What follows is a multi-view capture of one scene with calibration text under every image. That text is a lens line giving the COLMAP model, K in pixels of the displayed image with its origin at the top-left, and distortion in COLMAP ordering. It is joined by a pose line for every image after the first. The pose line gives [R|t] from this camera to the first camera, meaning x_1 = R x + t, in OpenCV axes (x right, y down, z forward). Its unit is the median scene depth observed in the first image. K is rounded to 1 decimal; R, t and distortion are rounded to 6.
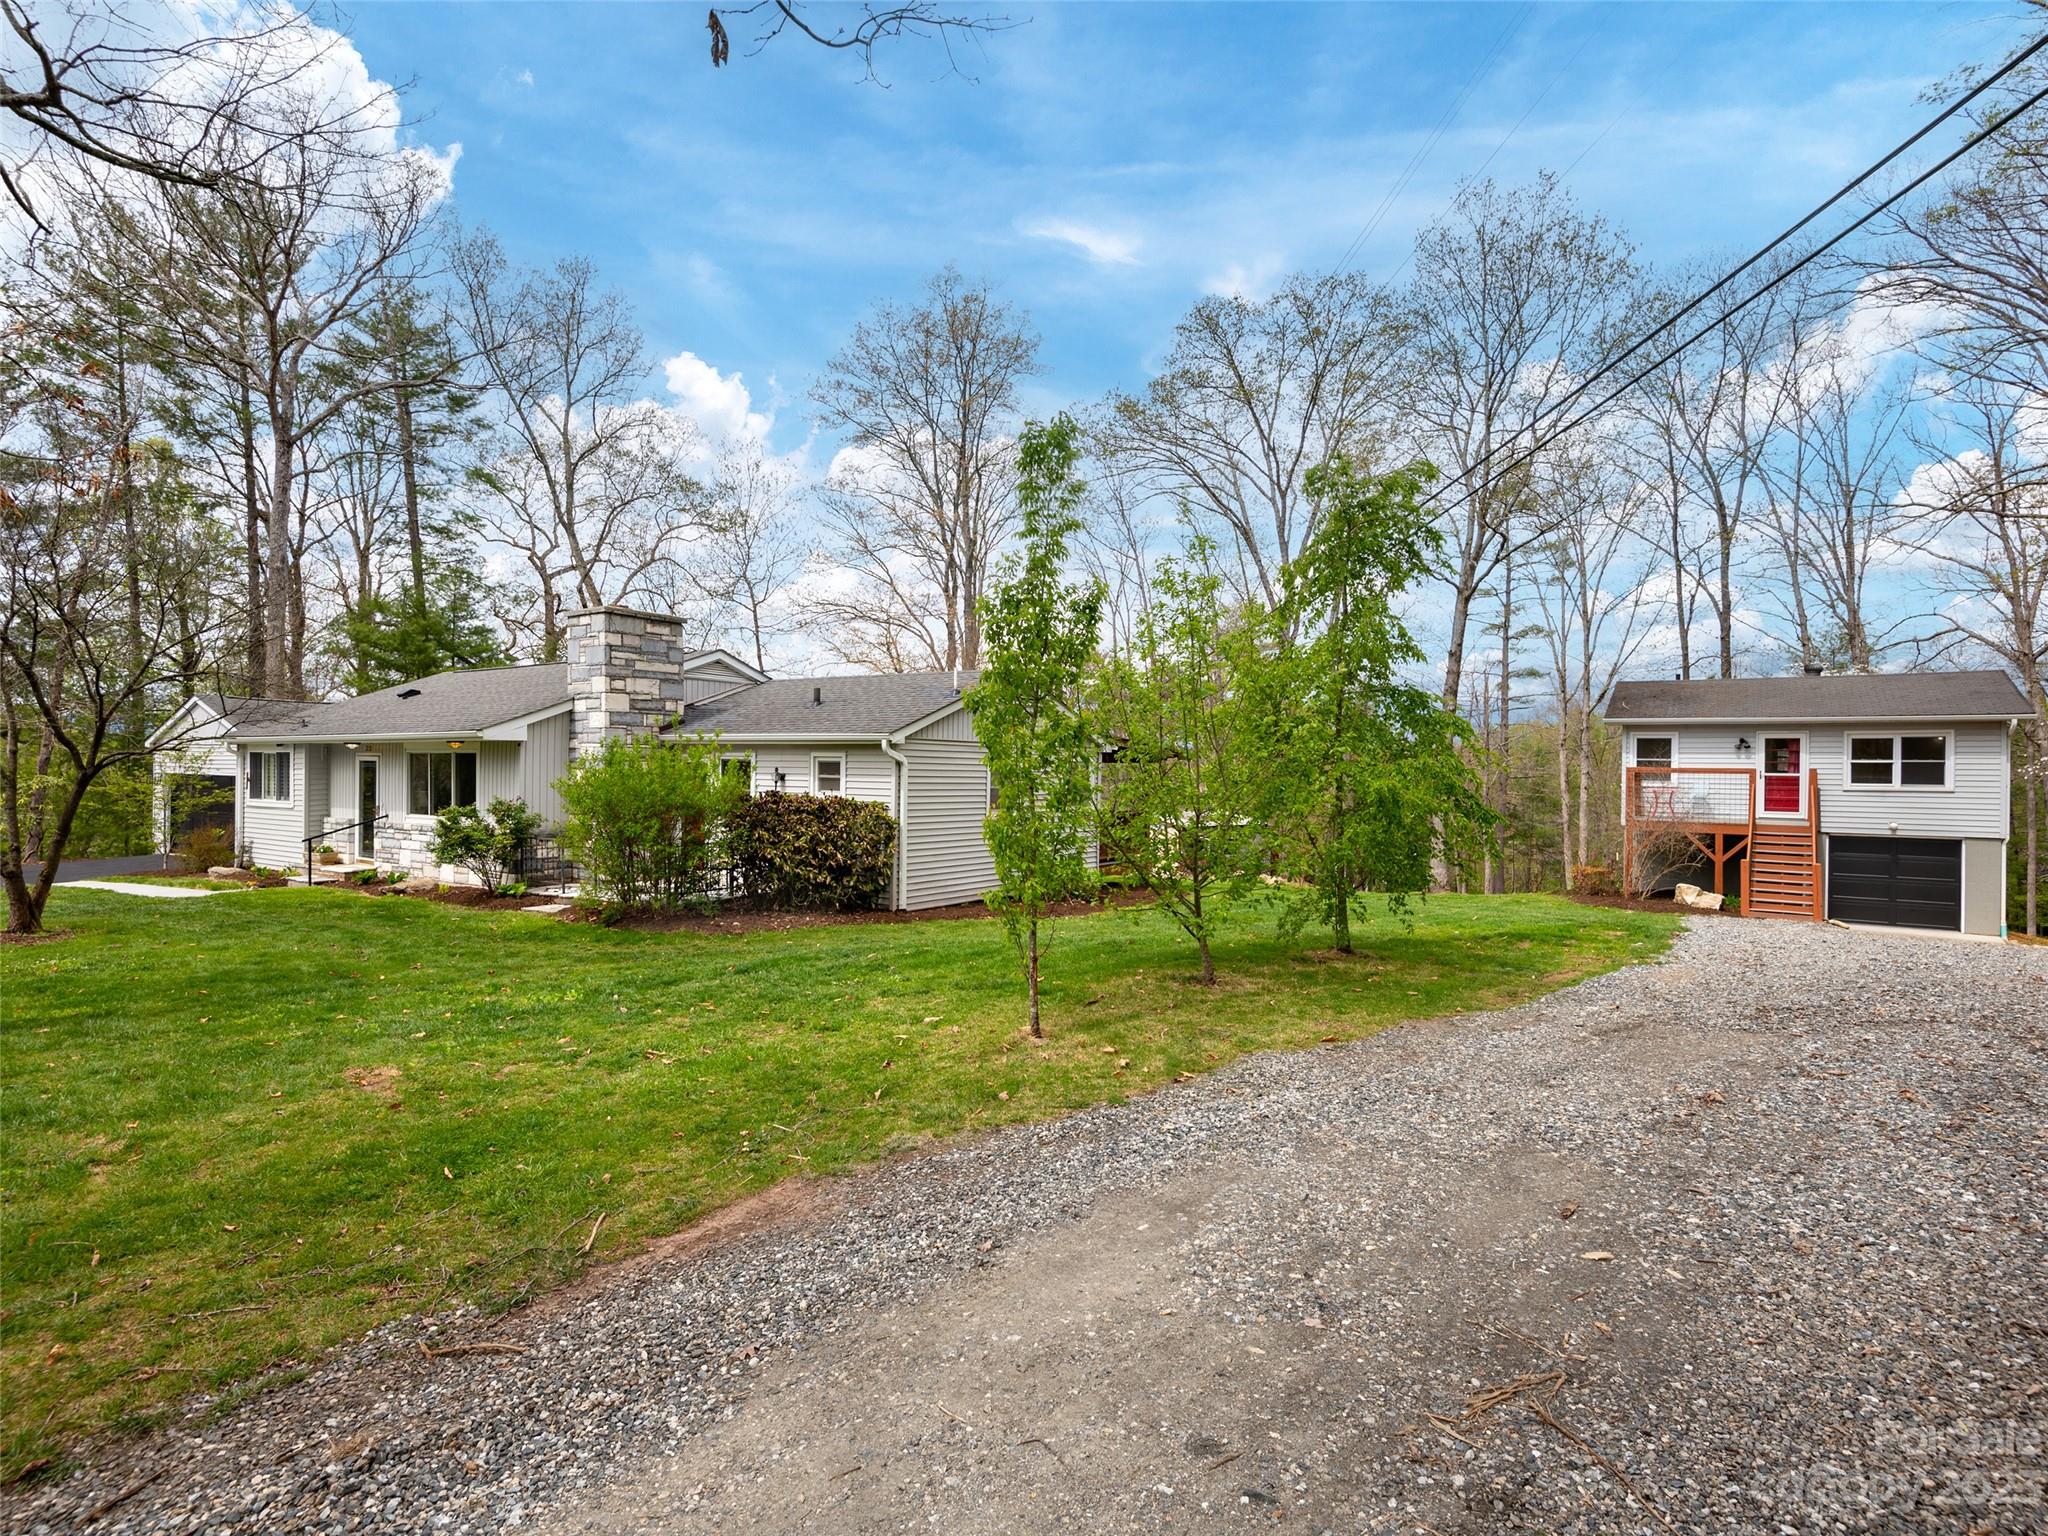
lens RADIAL K [[1054.2, 0, 1024.0], [0, 1054.2, 768.0], [0, 0, 1]] dist [0.034201, -0.027425]
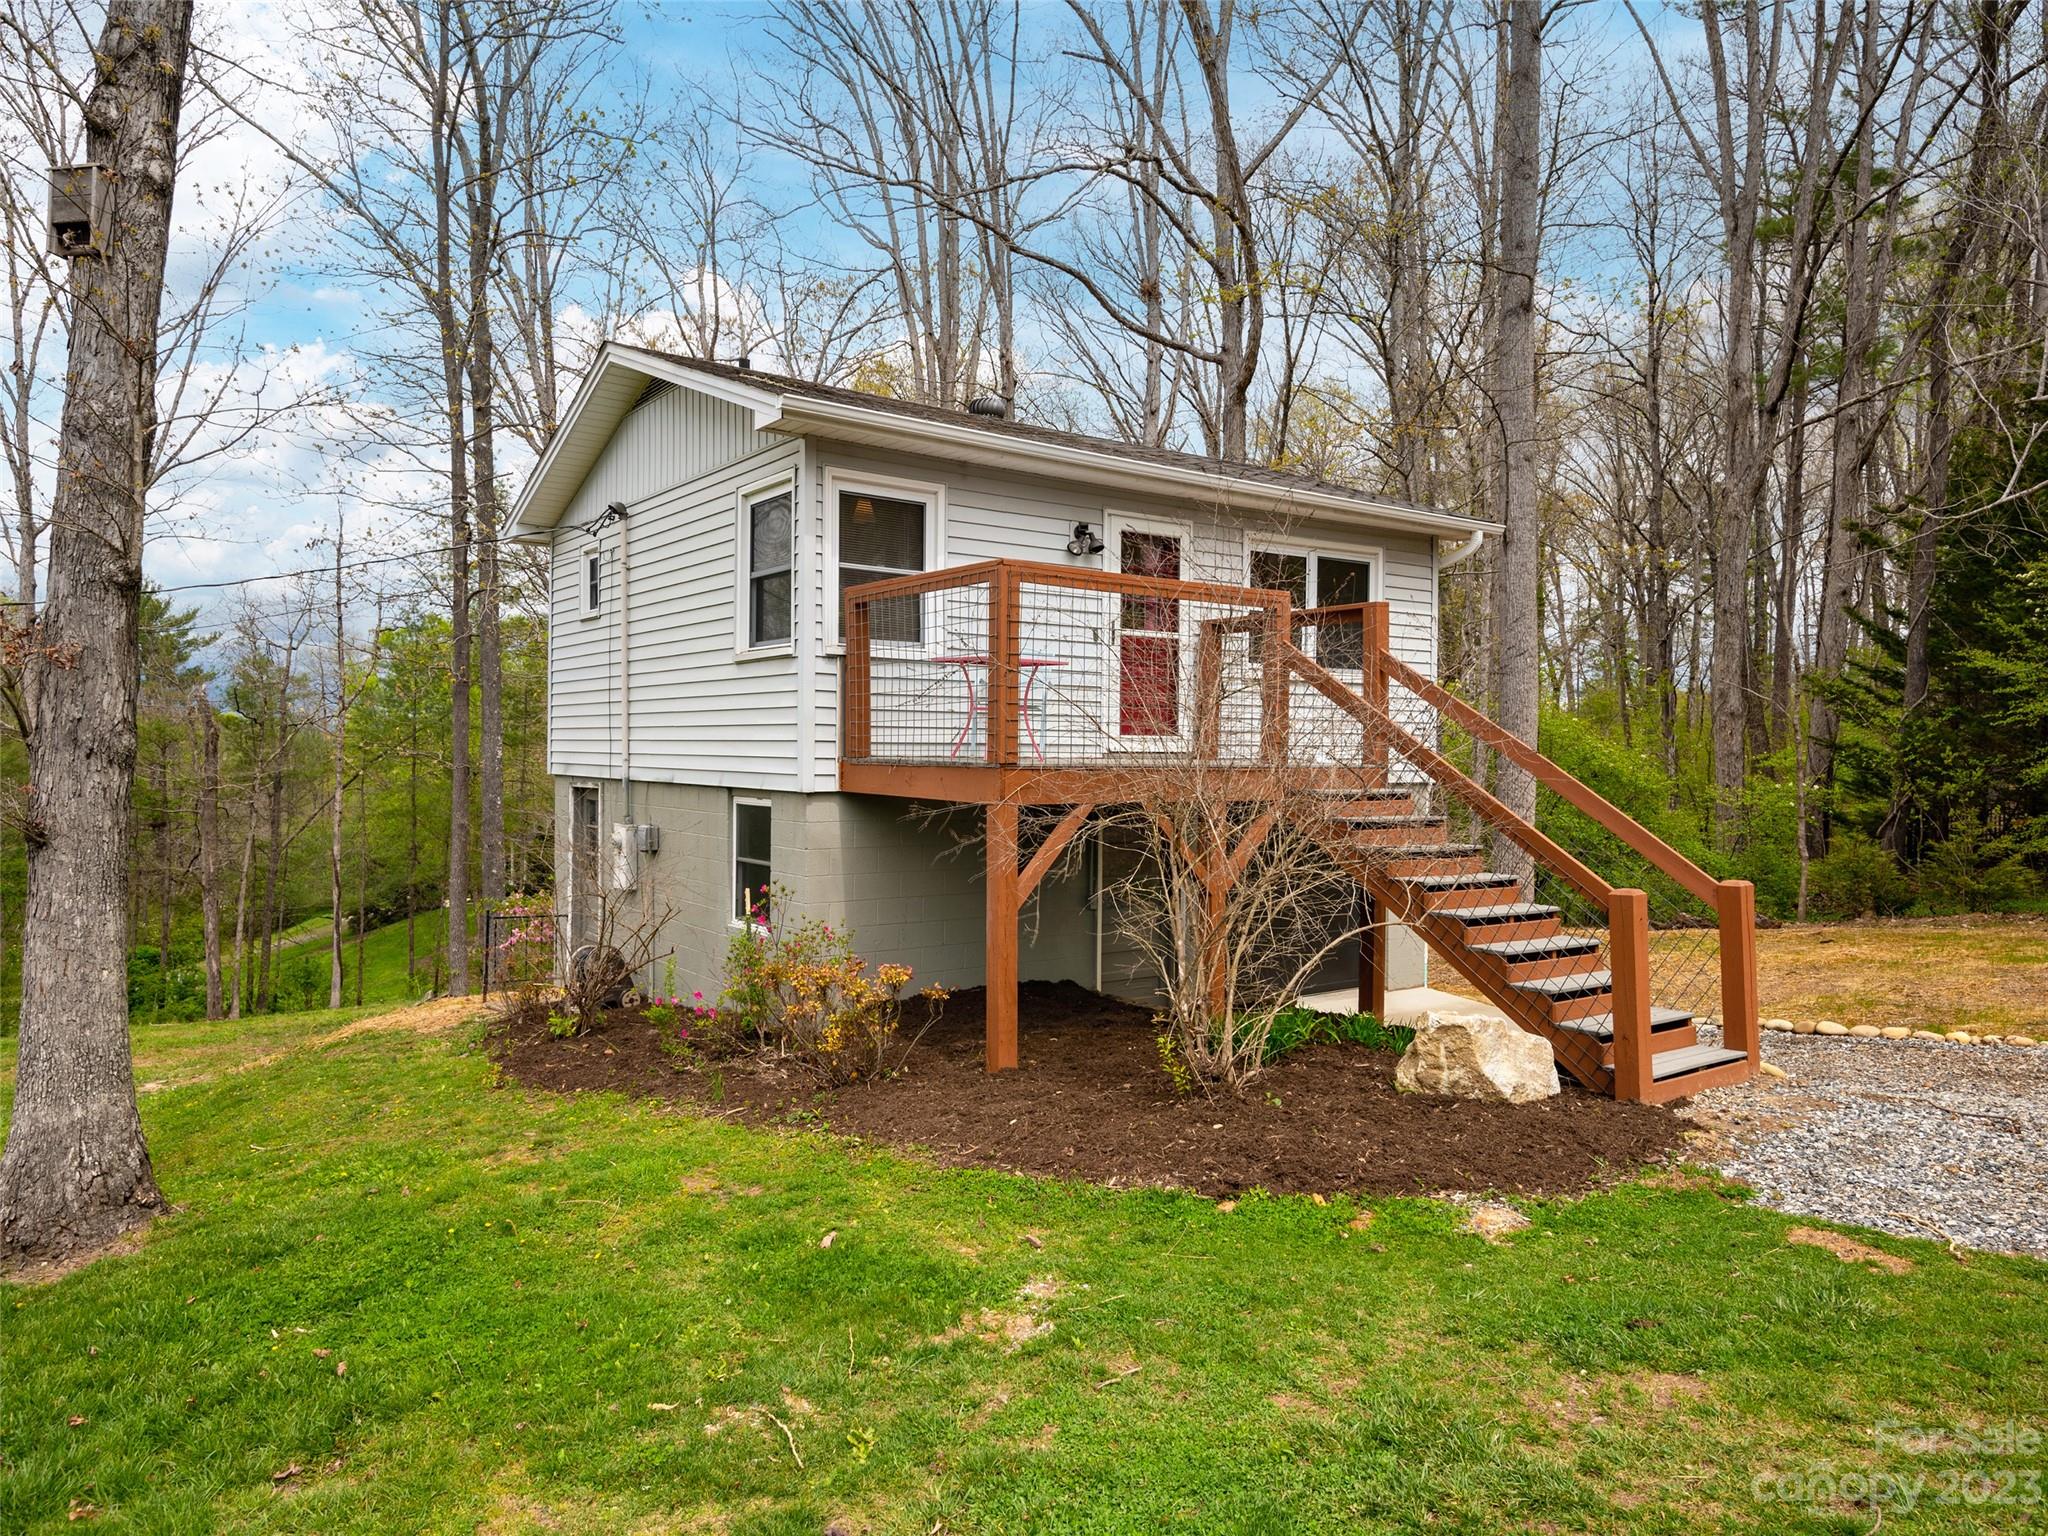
lens RADIAL K [[1322.6, 0, 1024.0], [0, 1322.6, 768.0], [0, 0, 1]] dist [0.031283, -0.000191]
pose [[0.314541, -0.026606, 0.948871, 0.284046], [-0.005345, 0.999542, 0.029799, 0.042162], [-0.949229, -0.014445, 0.314255, 0.963007]]
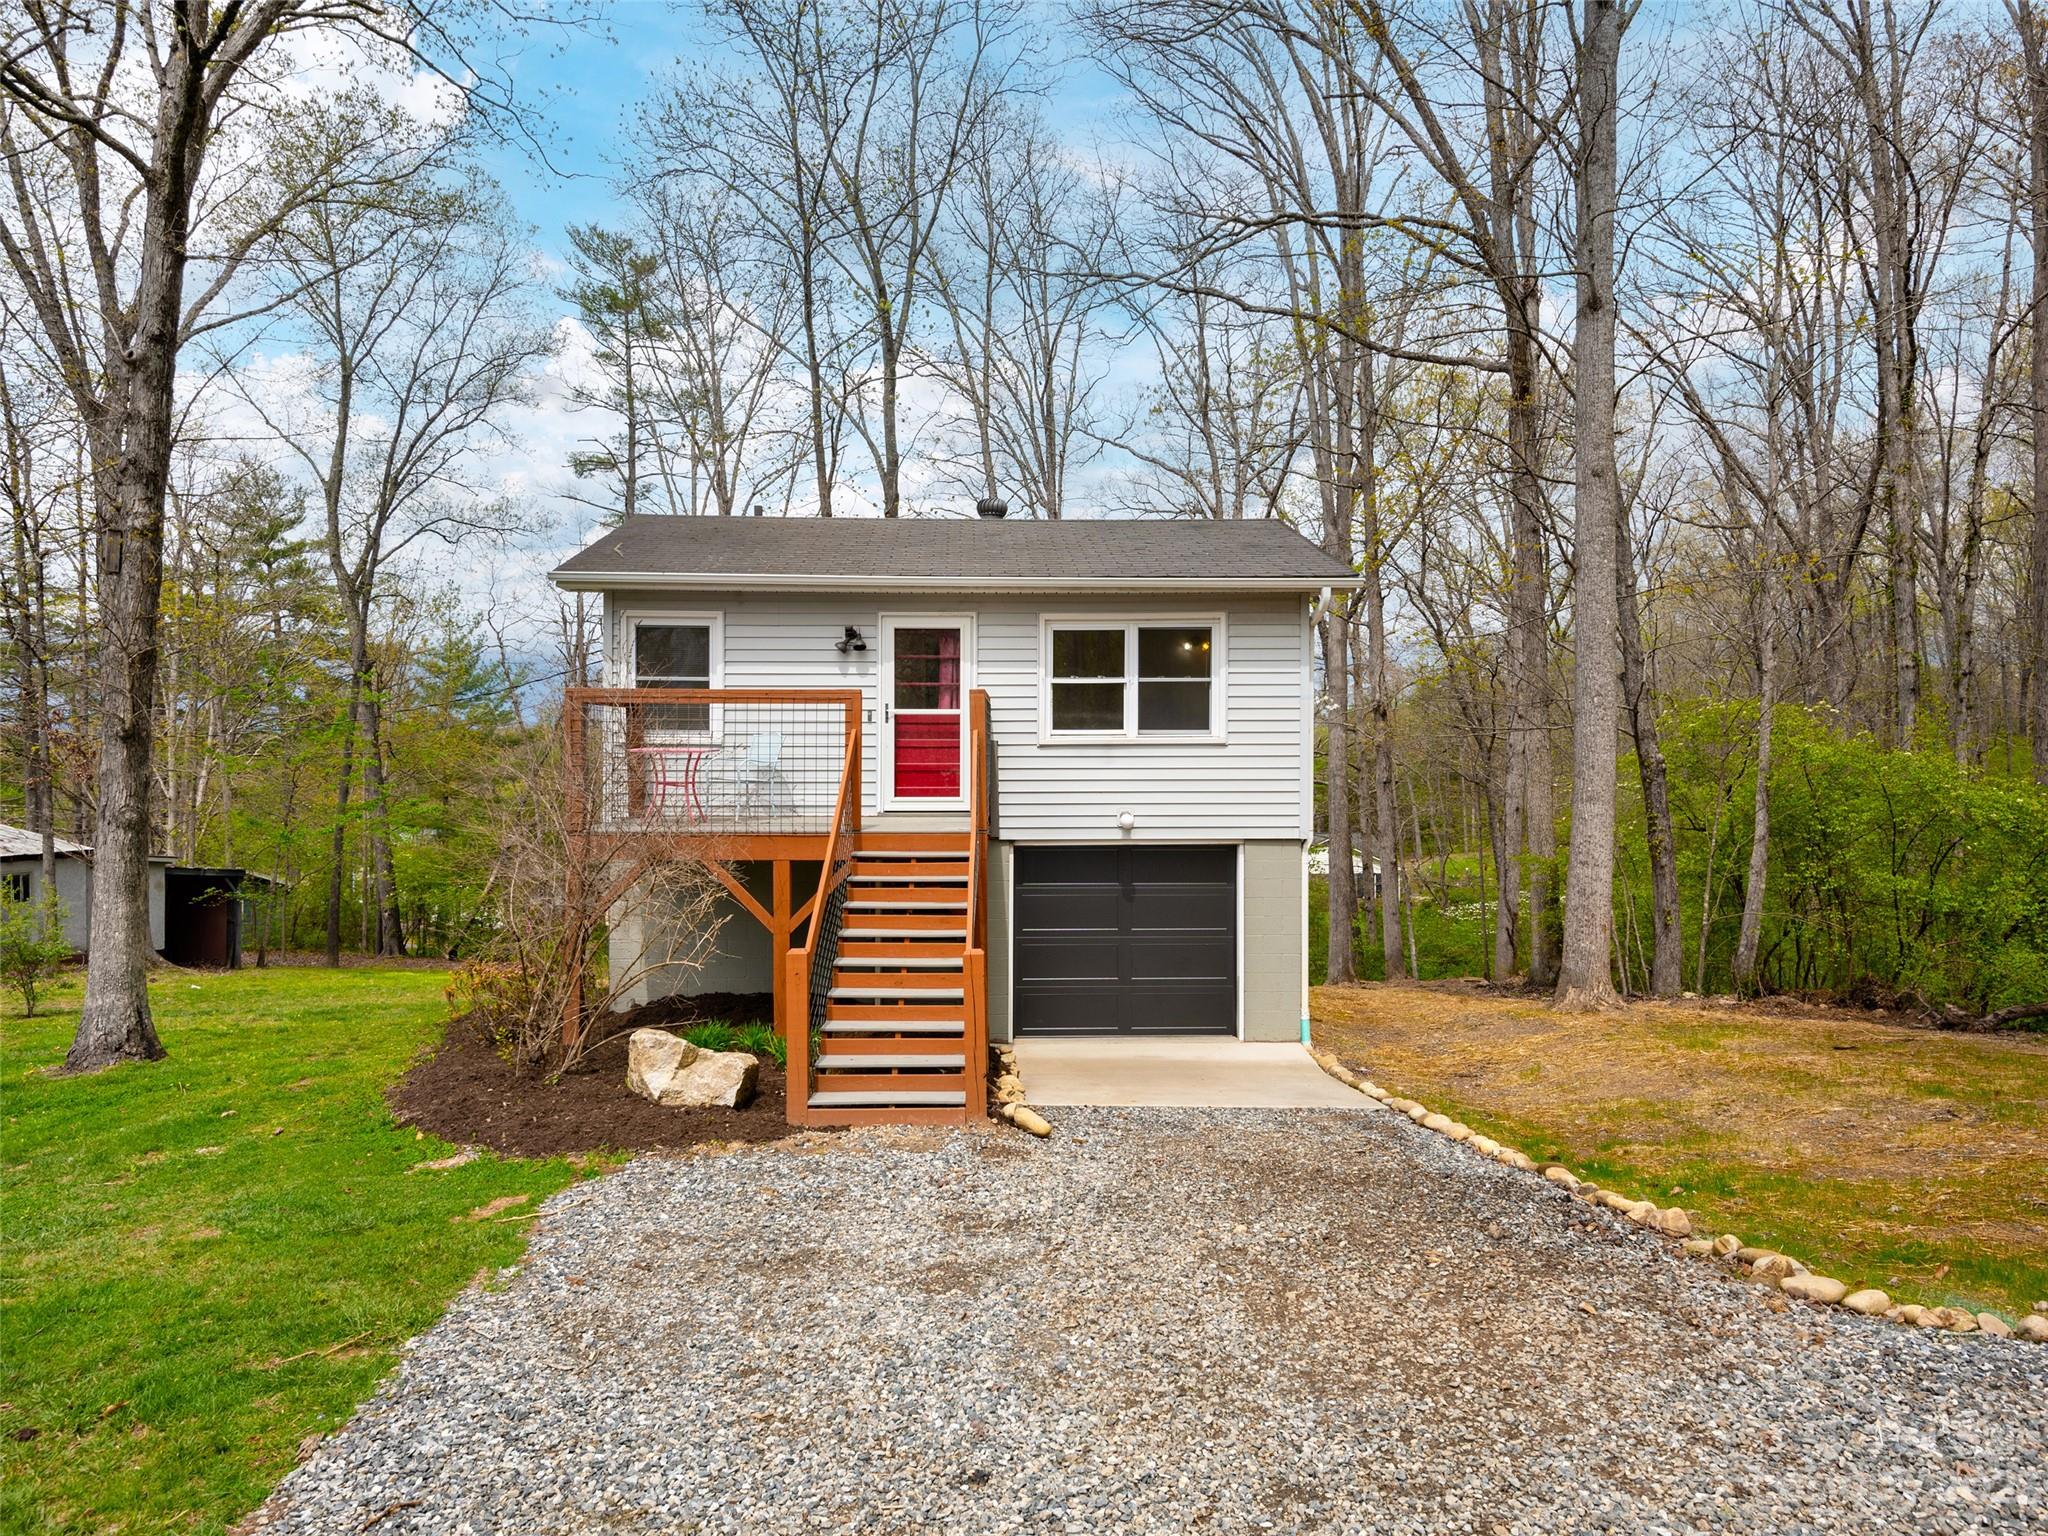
lens RADIAL K [[1322.6, 0, 1024.0], [0, 1322.6, 768.0], [0, 0, 1]] dist [0.031283, -0.000191]
pose [[0.804109, -0.018096, 0.594207, 0.453139], [0.010449, 0.999812, 0.016308, 0.022487], [-0.594391, -0.006904, 0.804147, 0.581877]]
